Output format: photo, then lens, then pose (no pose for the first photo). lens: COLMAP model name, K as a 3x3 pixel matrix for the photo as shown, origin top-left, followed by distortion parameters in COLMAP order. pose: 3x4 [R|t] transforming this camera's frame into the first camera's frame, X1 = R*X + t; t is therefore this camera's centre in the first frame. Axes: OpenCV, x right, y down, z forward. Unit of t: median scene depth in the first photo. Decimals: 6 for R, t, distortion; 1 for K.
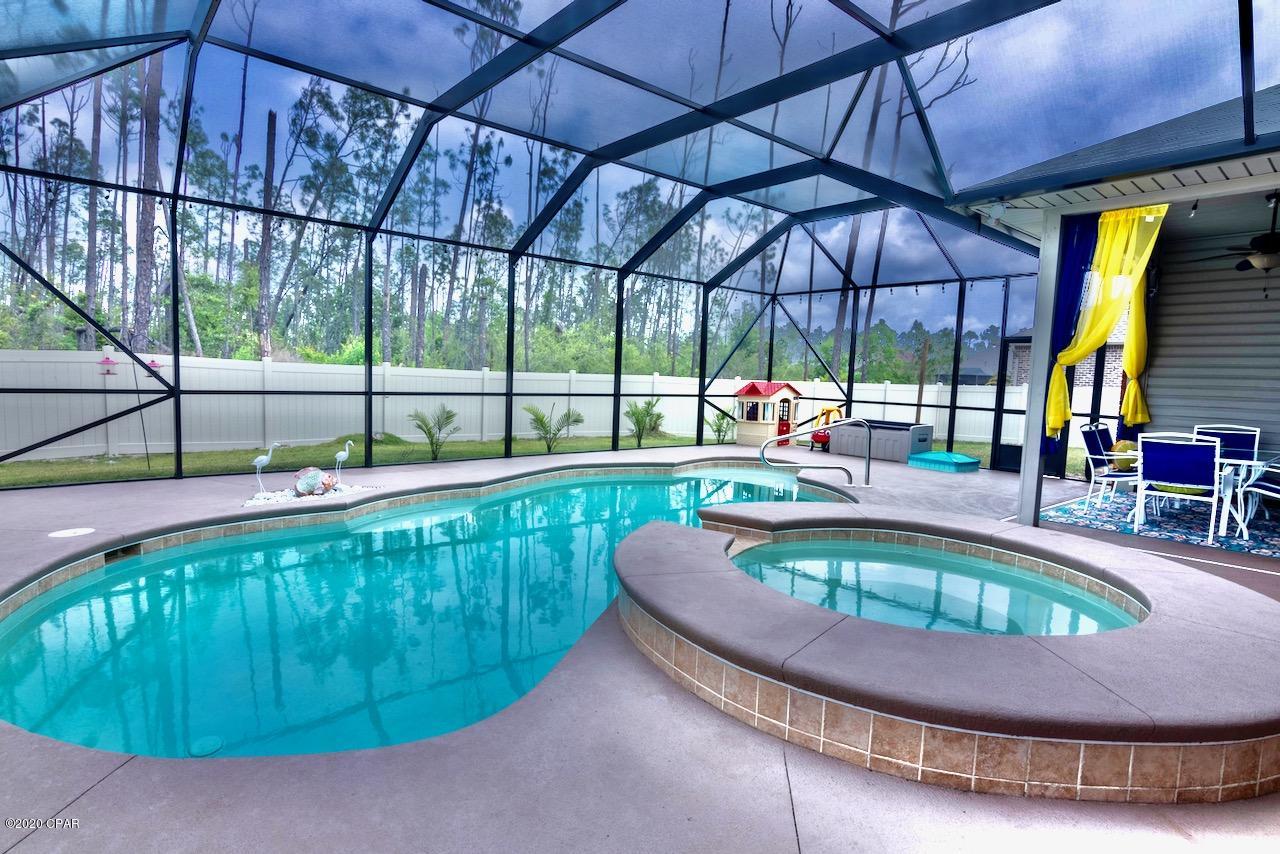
lens RADIAL K [[656.0, 0, 641.0], [0, 656.0, 428.0], [0, 0, 1]] dist [0.000620, -0.001245]
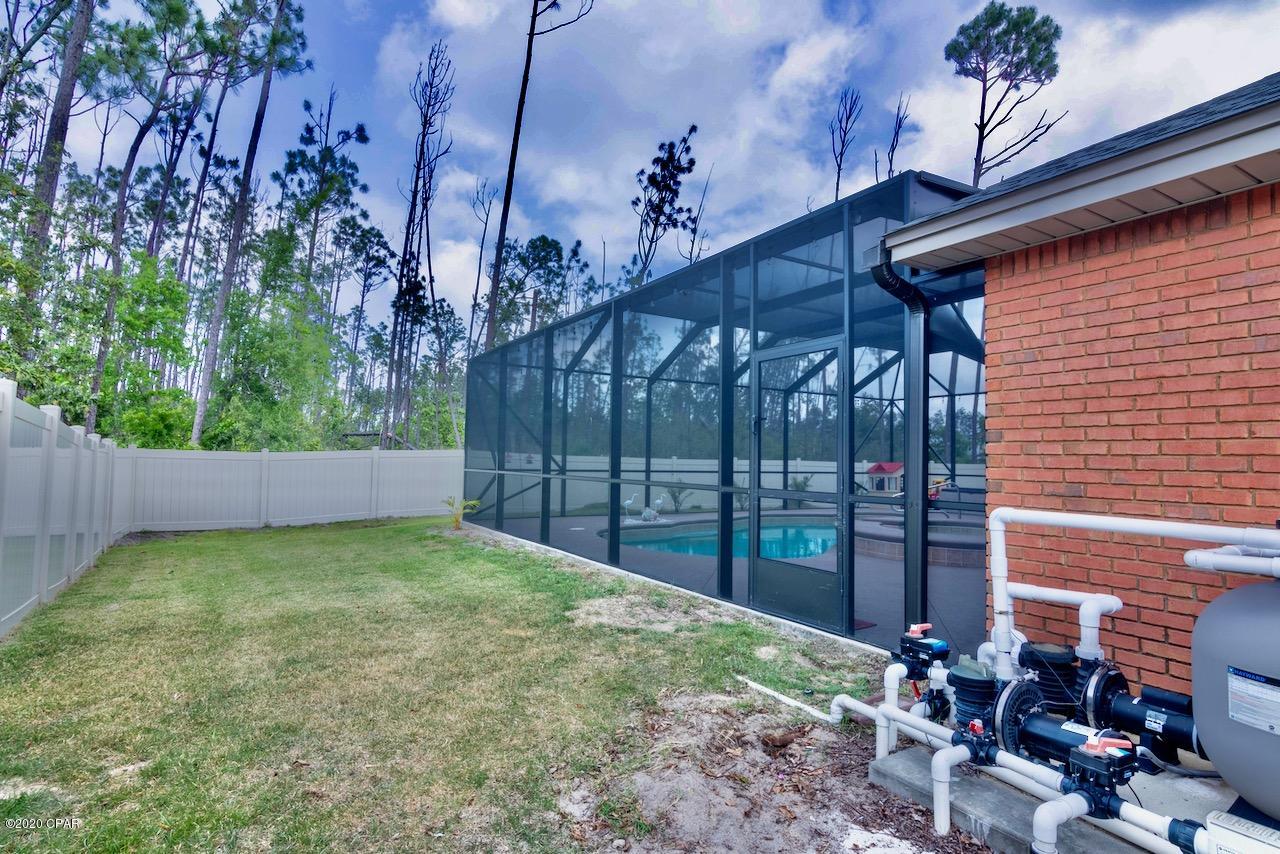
lens RADIAL K [[656.0, 0, 631.3], [0, 656.0, 424.9], [0, 0, 1]] dist [0.000620, -0.001245]
pose [[0.983035, -0.027161, -0.181397, -0.096617], [0.001622, 0.990224, -0.139480, 0.044892], [0.183412, 0.136820, 0.973468, -0.486001]]
